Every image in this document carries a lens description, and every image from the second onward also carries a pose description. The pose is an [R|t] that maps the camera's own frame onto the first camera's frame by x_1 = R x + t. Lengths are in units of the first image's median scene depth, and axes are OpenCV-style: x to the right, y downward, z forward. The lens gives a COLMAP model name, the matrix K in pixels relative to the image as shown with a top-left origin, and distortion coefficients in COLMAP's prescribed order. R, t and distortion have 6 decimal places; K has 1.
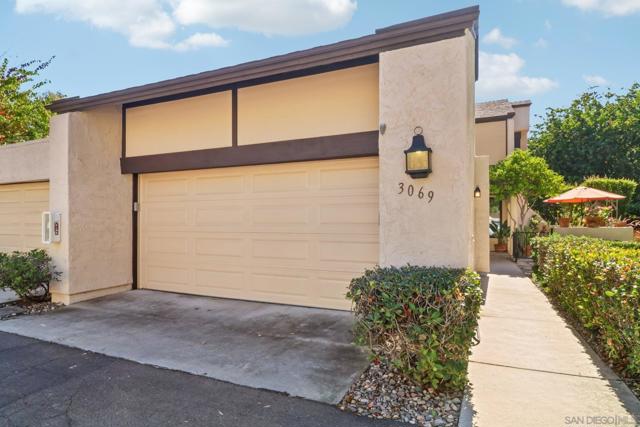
lens RADIAL K [[356.0, 0, 319.9], [0, 356.0, 213.5], [0, 0, 1]] dist [-0.001483, -0.006629]
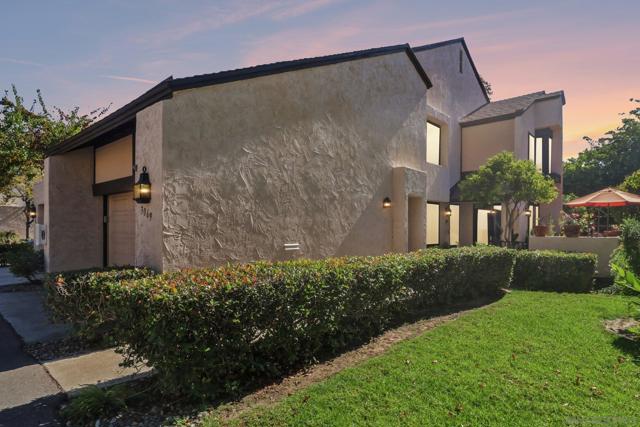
lens RADIAL K [[356.0, 0, 320.1], [0, 356.0, 217.3], [0, 0, 1]] dist [-0.001483, -0.006629]
pose [[0.956739, -0.007538, -0.290849, 0.675650], [0.007522, 0.999971, -0.001174, -0.019174], [0.290849, -0.001064, 0.956768, -0.066870]]
